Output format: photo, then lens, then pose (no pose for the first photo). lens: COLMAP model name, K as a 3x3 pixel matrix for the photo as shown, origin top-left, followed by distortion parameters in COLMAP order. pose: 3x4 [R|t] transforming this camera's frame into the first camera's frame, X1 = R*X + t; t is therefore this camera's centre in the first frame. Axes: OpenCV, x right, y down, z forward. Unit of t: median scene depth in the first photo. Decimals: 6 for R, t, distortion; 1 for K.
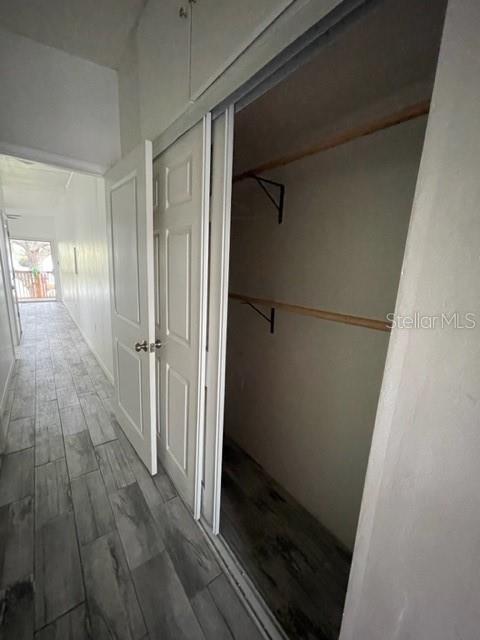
lens RADIAL K [[257.9, 0, 238.8], [0, 257.9, 323.7], [0, 0, 1]] dist [-0.007494, 0.000926]
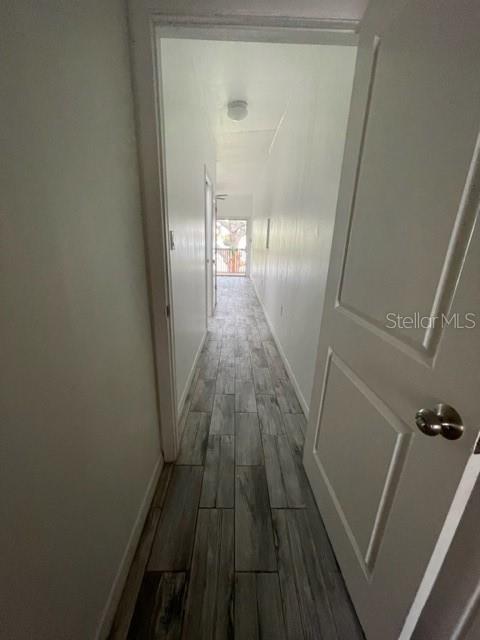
lens RADIAL K [[257.9, 0, 237.0], [0, 257.9, 319.9], [0, 0, 1]] dist [-0.007494, 0.000926]
pose [[0.797963, 0.153337, -0.582874, -0.176216], [-0.117814, 0.988123, 0.098658, -0.023219], [0.591079, -0.010054, 0.806551, 0.231886]]
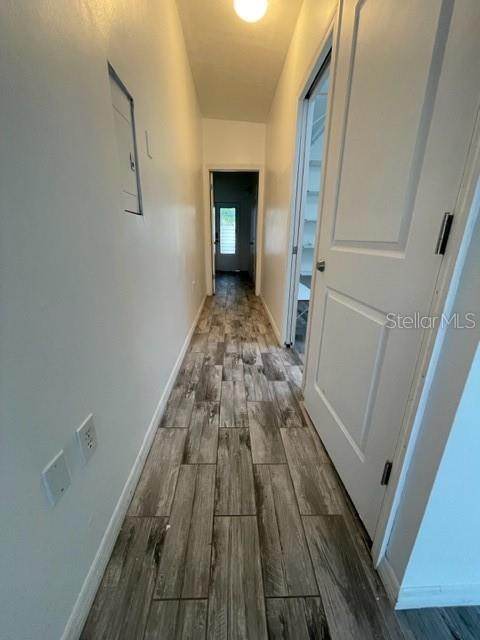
lens RADIAL K [[257.9, 0, 239.4], [0, 257.9, 319.9], [0, 0, 1]] dist [-0.007494, 0.000926]
pose [[-0.813315, -0.230783, 0.534095, -1.144313], [0.074297, 0.869257, 0.488745, -0.290045], [-0.577060, 0.437186, -0.689834, 1.531813]]
